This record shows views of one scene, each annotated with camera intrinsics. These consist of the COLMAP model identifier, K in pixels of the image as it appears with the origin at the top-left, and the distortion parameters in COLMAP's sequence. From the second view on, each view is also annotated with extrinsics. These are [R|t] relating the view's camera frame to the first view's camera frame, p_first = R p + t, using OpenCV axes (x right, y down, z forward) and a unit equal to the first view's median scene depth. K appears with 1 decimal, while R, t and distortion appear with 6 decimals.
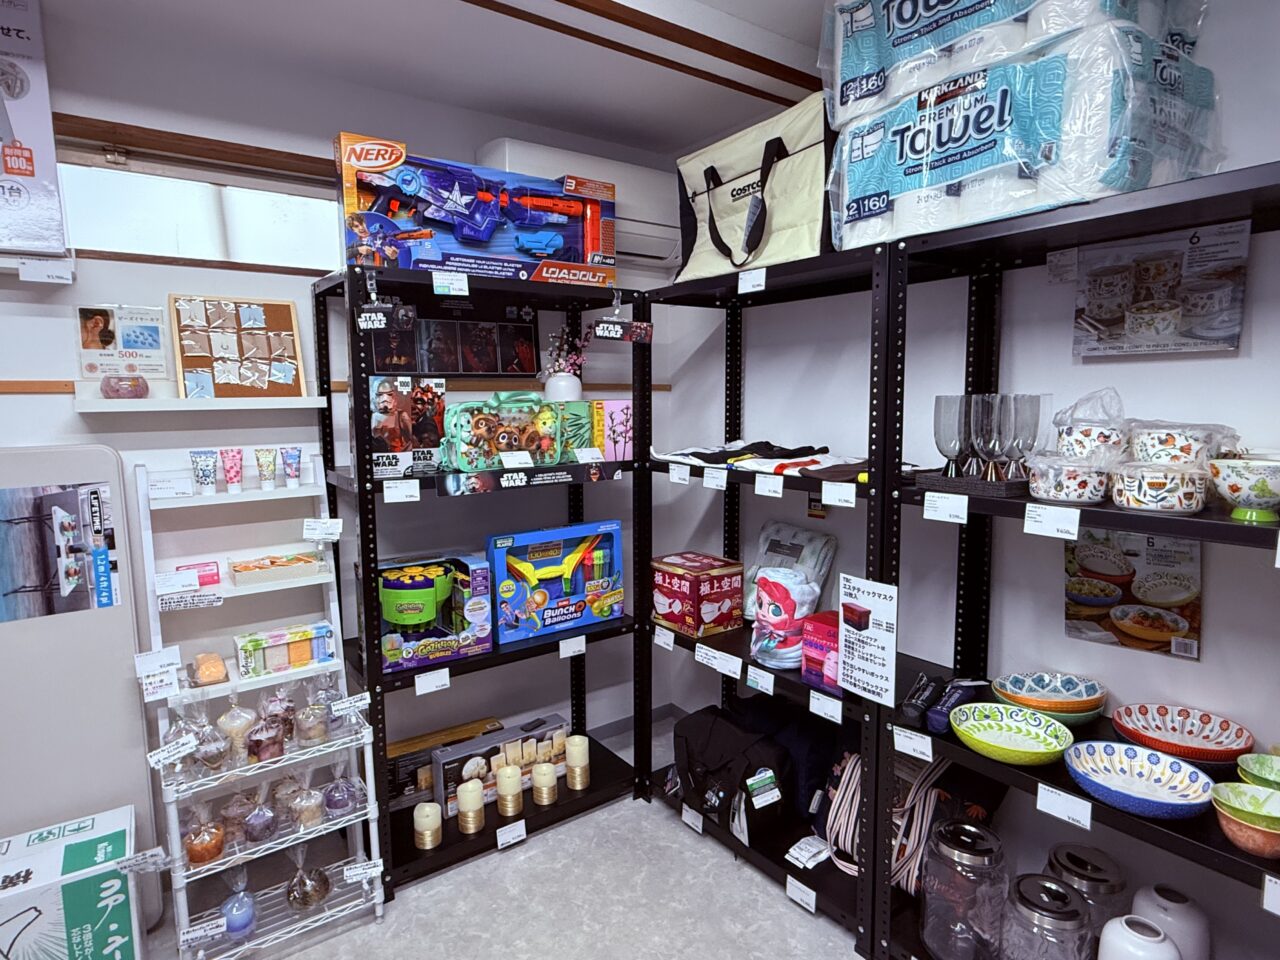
lens RADIAL K [[729.5, 0, 630.4], [0, 729.5, 474.1], [0, 0, 1]] dist [-0.001162, 0.002160]
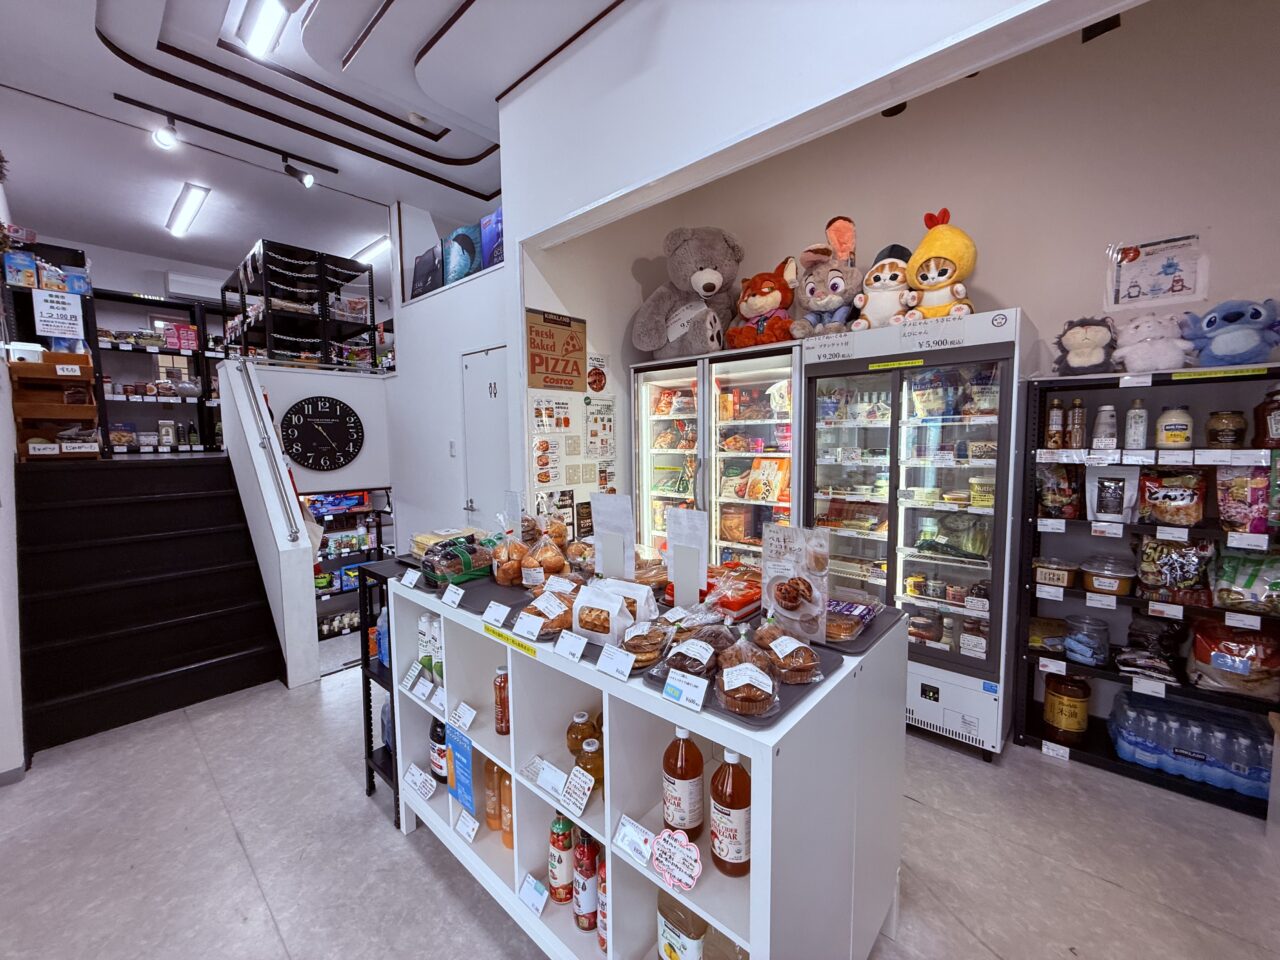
lens RADIAL K [[512.9, 0, 640.7], [0, 512.9, 480.0], [0, 0, 1]] dist [-0.004119, 0.001007]
pose [[0.974817, -0.017223, 0.222340, 0.923299], [0.024739, 0.999211, -0.031064, -0.306656], [-0.221629, 0.035782, 0.974474, -2.528534]]
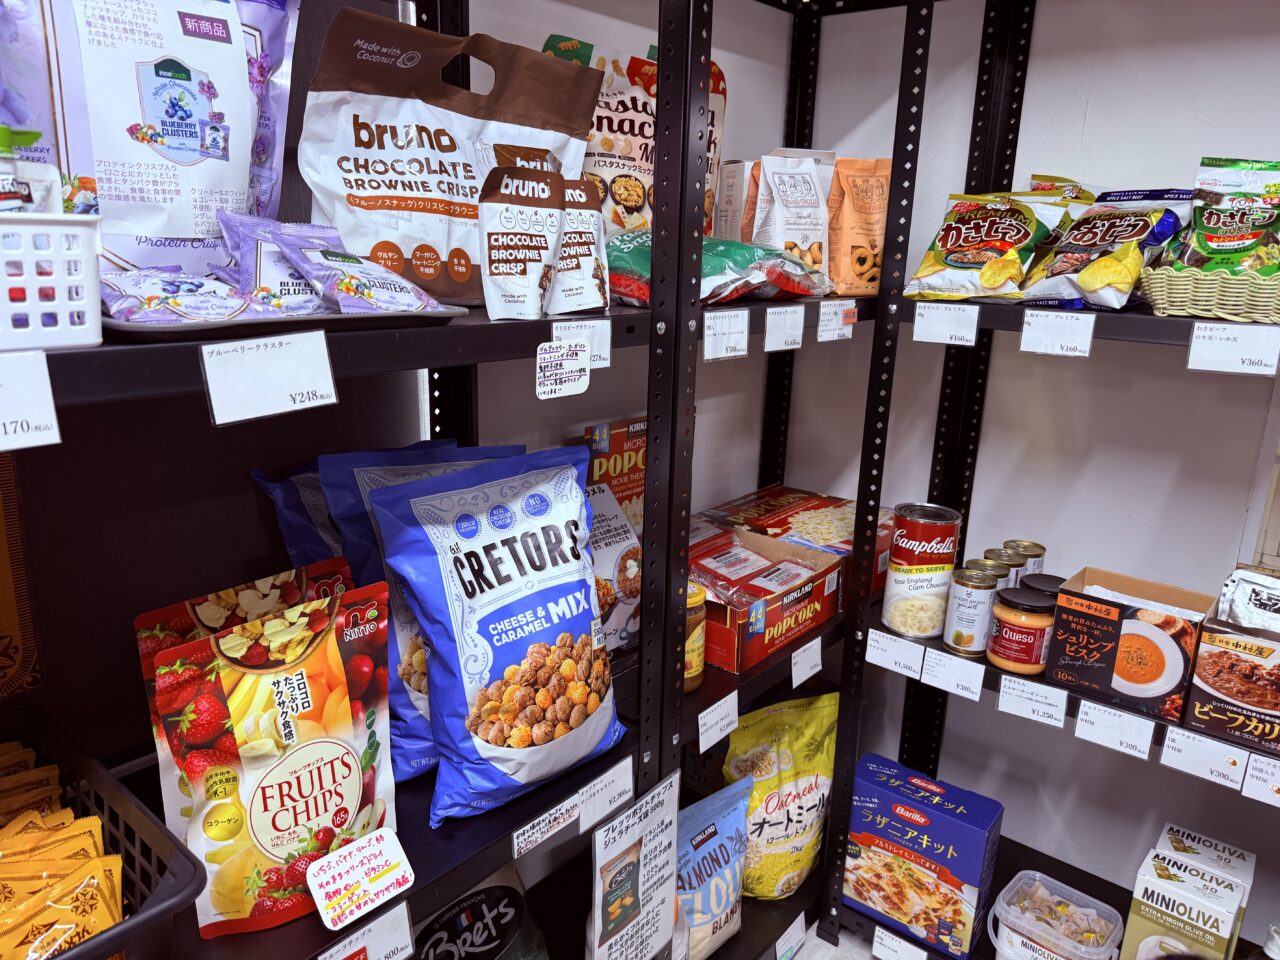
lens RADIAL K [[892.5, 0, 640.6], [0, 892.5, 480.5], [0, 0, 1]] dist [-0.047426, -0.000980]
pose [[0.259088, 0.272945, -0.926485, -0.440603], [-0.138145, 0.959849, 0.244142, -1.070938], [0.955923, 0.064735, 0.286391, -0.067561]]
